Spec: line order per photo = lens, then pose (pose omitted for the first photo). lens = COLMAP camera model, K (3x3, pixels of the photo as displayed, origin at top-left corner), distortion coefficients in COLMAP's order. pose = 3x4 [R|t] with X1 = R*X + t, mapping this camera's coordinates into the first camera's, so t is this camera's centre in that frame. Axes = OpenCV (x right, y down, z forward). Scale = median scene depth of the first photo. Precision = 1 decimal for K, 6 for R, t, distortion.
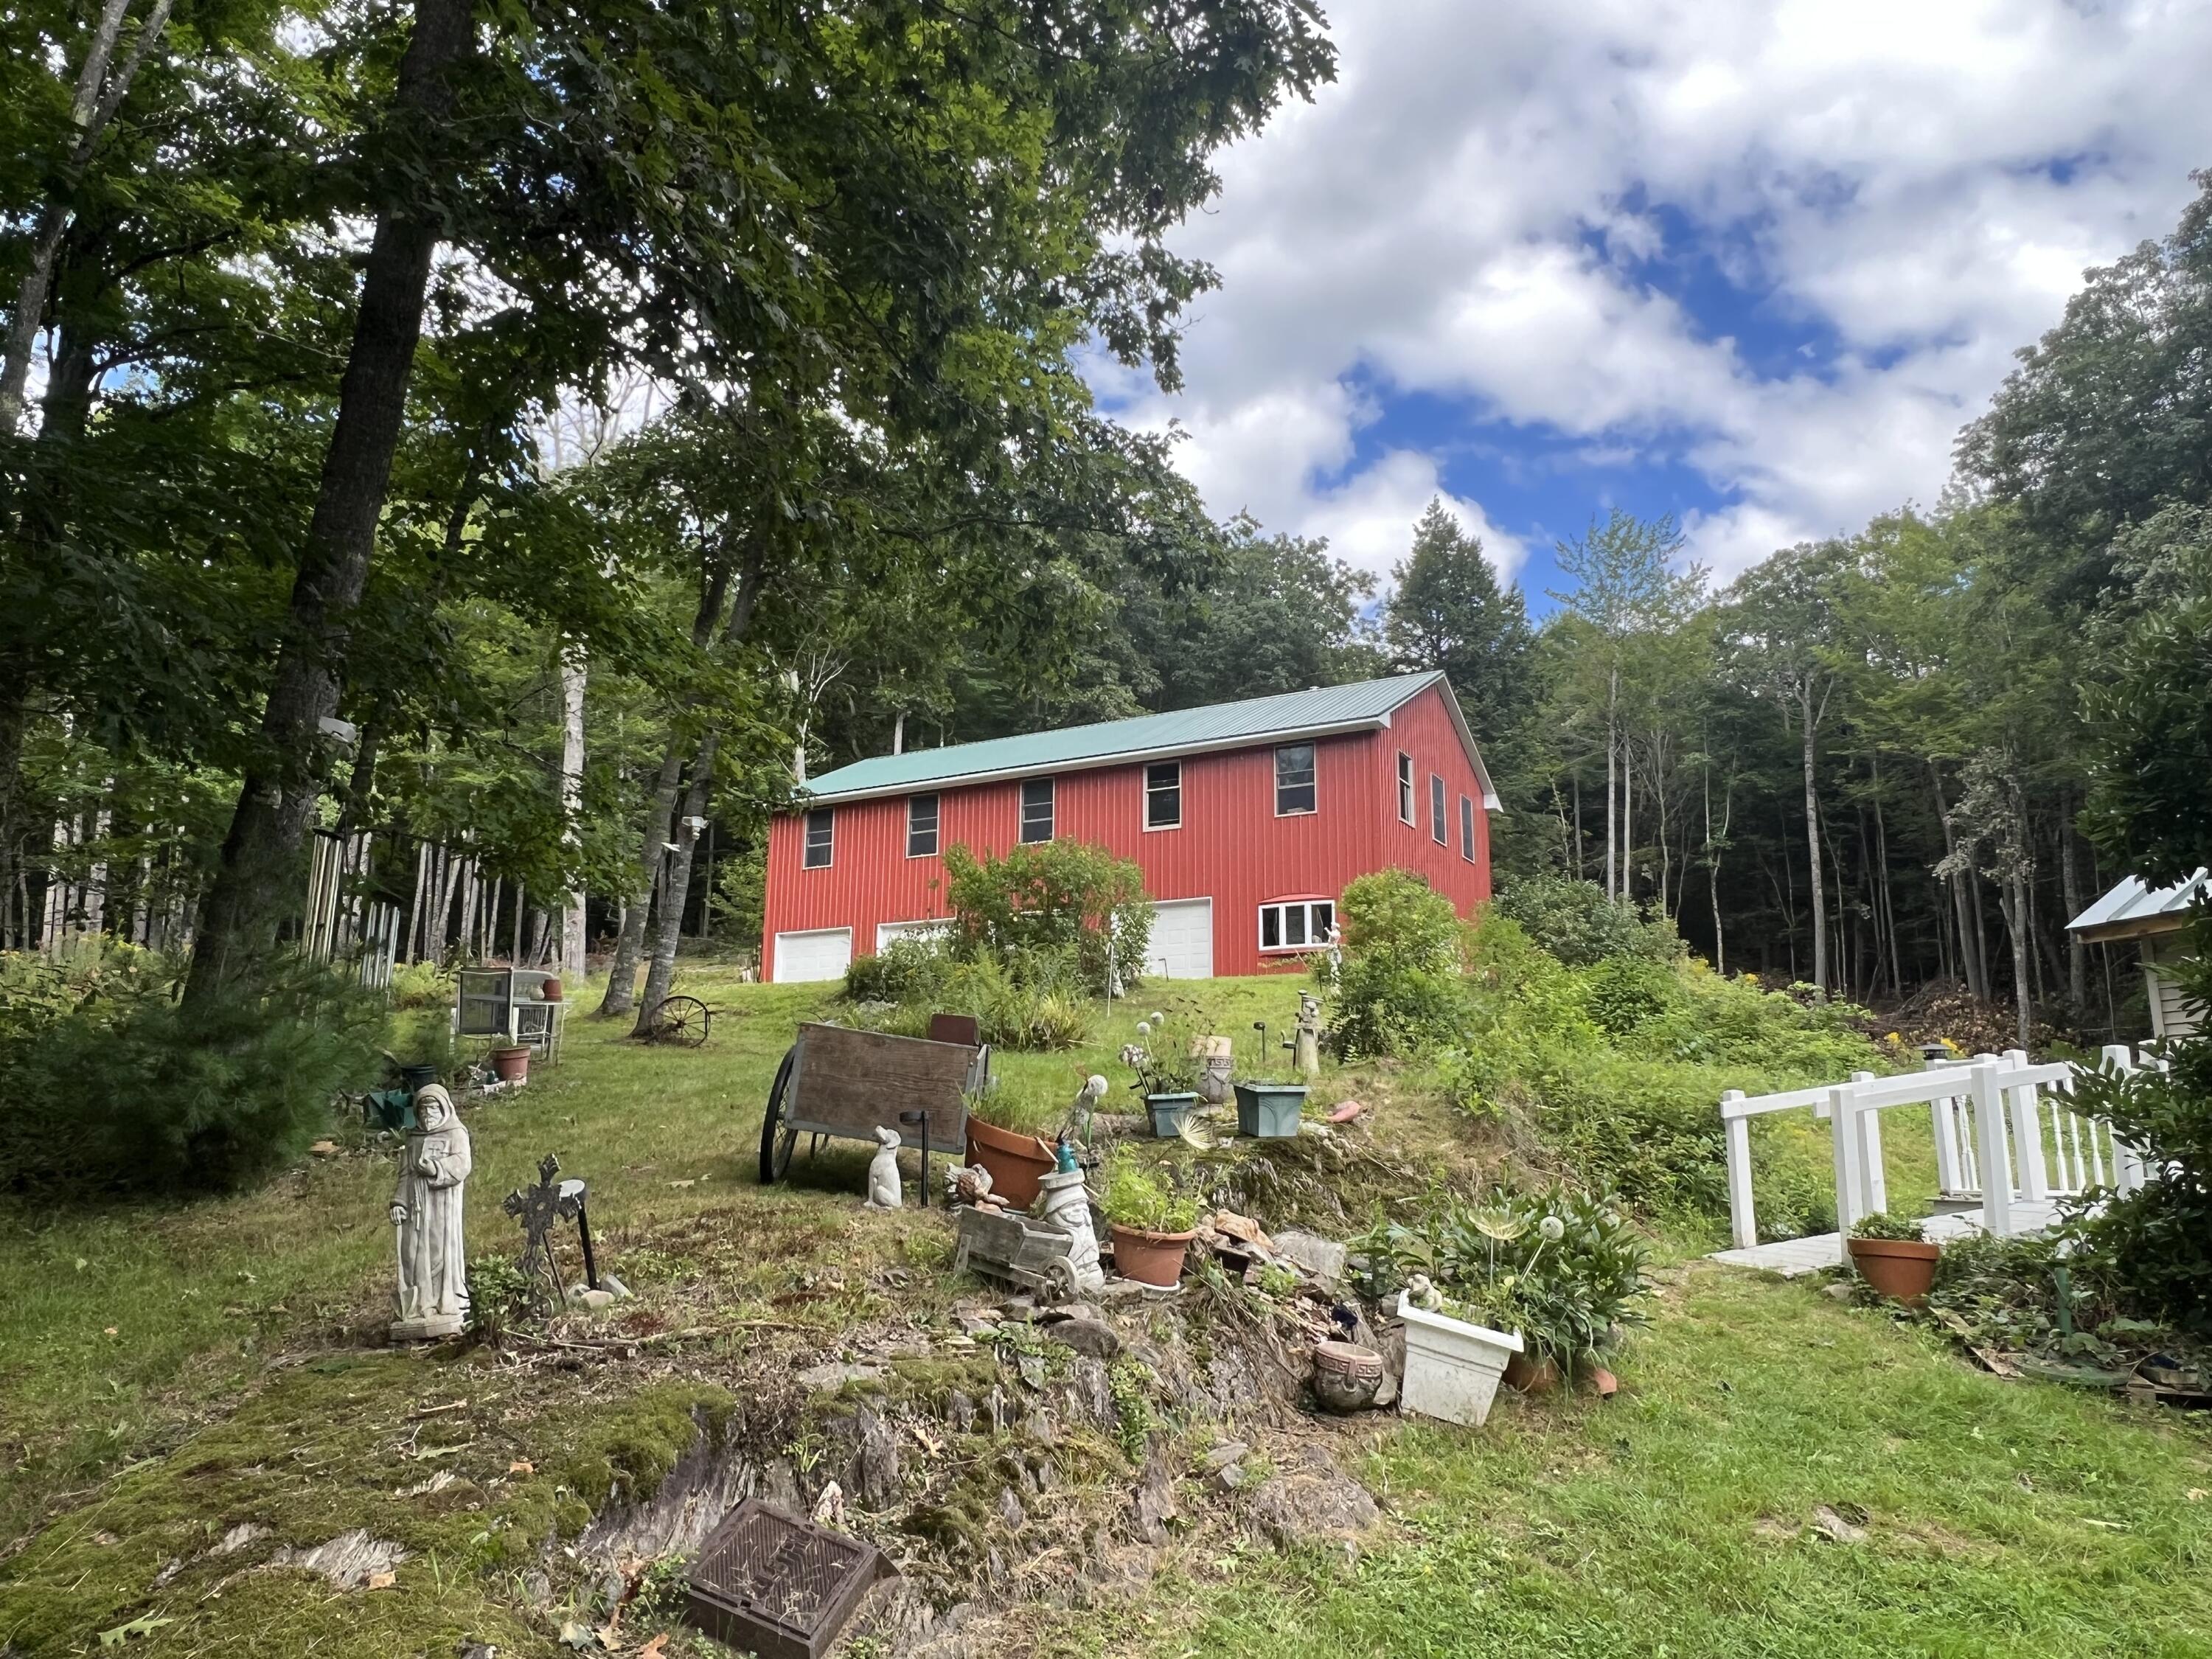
lens RADIAL K [[1456.9, 0, 1110.9], [0, 1456.9, 793.7], [0, 0, 1]] dist [0.022995, -0.004622]
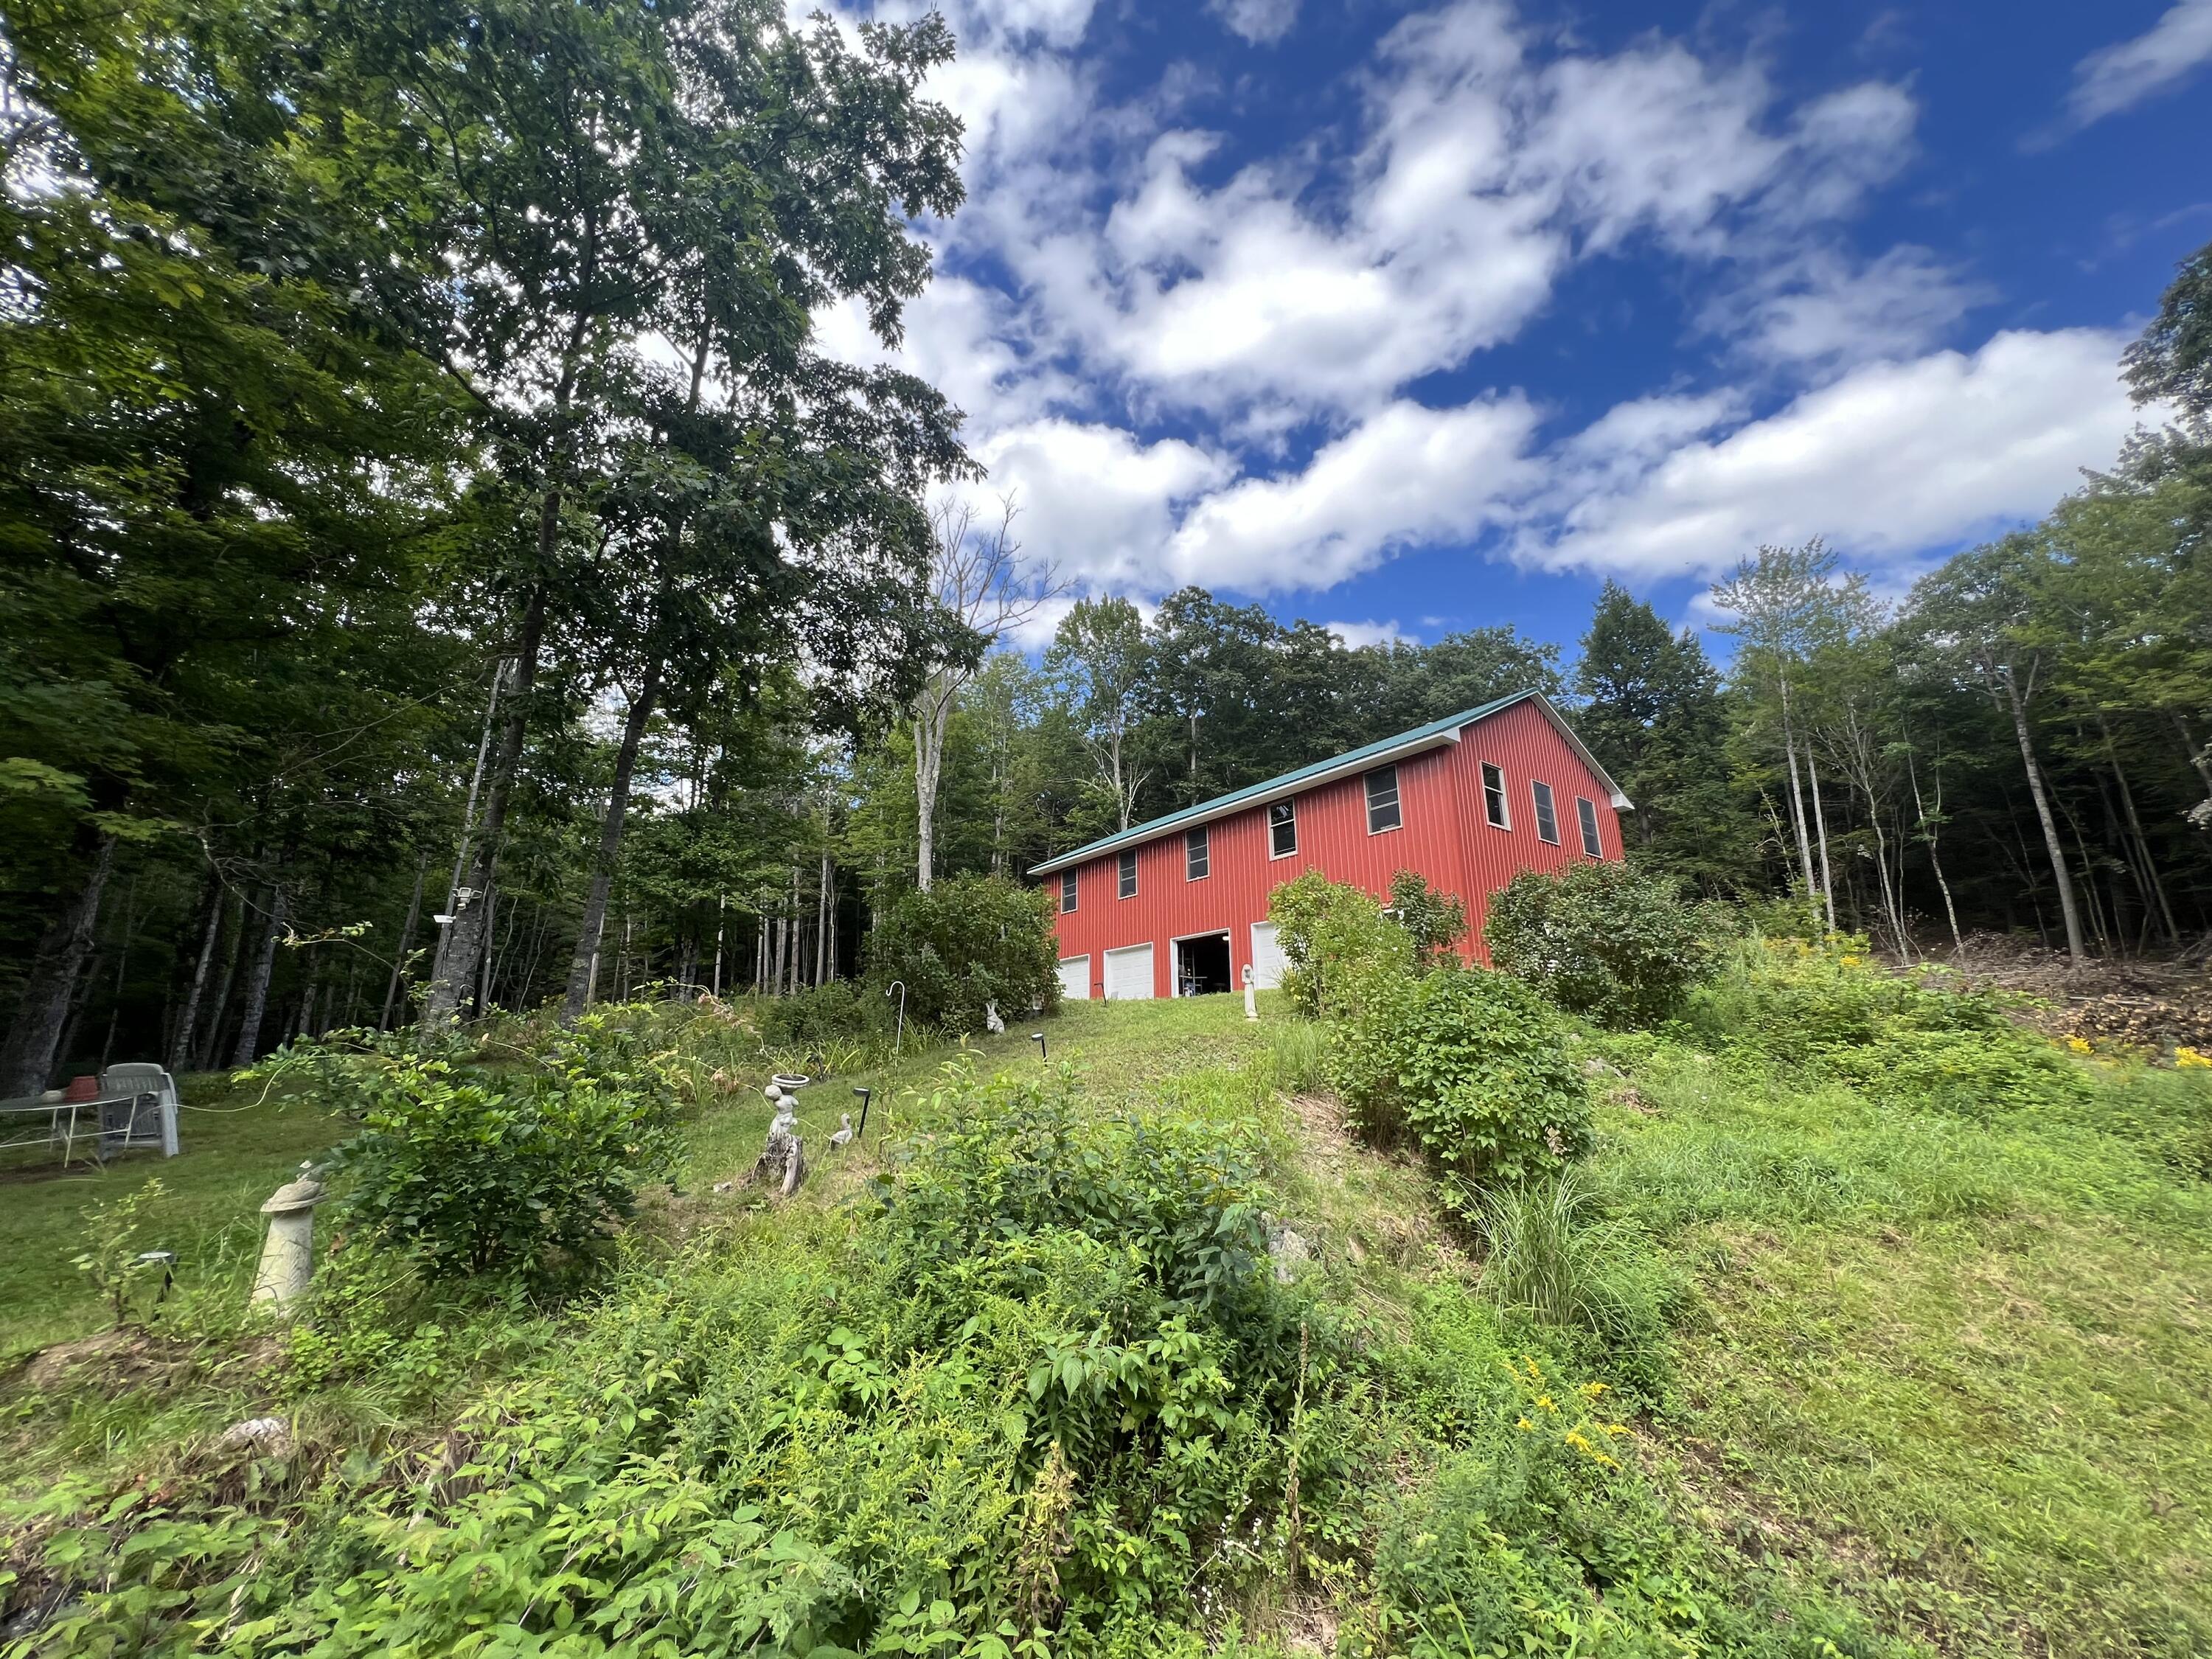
lens RADIAL K [[889.7, 0, 1089.5], [0, 889.7, 813.3], [0, 0, 1]] dist [-0.001501, -0.000174]
pose [[0.918667, -0.124579, -0.374874, 0.090018], [0.104513, 0.991805, -0.073479, 0.013888], [0.380956, 0.028323, 0.924159, 0.143042]]
